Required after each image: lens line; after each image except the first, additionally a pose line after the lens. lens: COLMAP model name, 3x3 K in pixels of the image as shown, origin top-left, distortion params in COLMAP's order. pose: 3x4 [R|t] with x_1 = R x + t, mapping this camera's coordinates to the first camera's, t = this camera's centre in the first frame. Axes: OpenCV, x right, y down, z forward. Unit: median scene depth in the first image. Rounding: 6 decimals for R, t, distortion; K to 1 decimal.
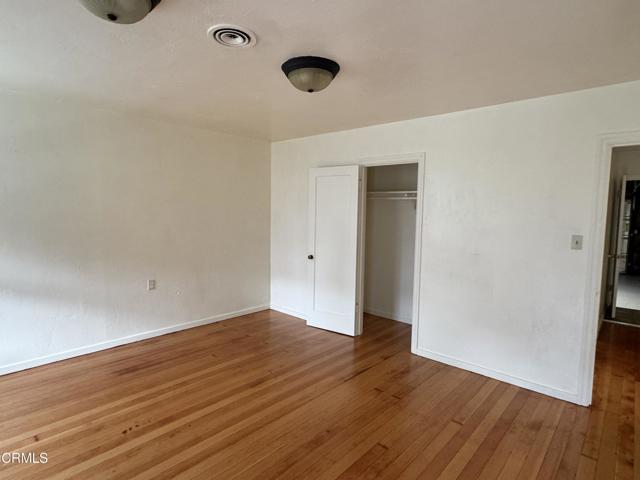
lens RADIAL K [[357.4, 0, 315.4], [0, 357.4, 244.9], [0, 0, 1]] dist [0.002762, 0.001155]
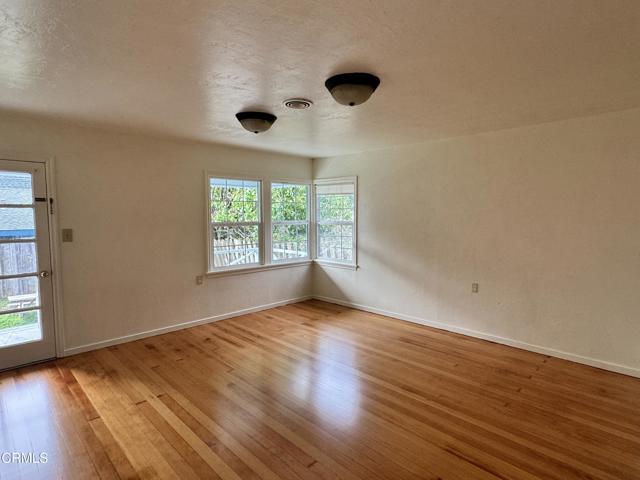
lens RADIAL K [[357.4, 0, 315.7], [0, 357.4, 235.3], [0, 0, 1]] dist [0.002762, 0.001155]
pose [[-0.045983, 0.054468, -0.997456, 0.689084], [-0.093960, 0.993850, 0.058603, -0.070256], [0.994514, 0.096415, -0.040583, 0.597439]]
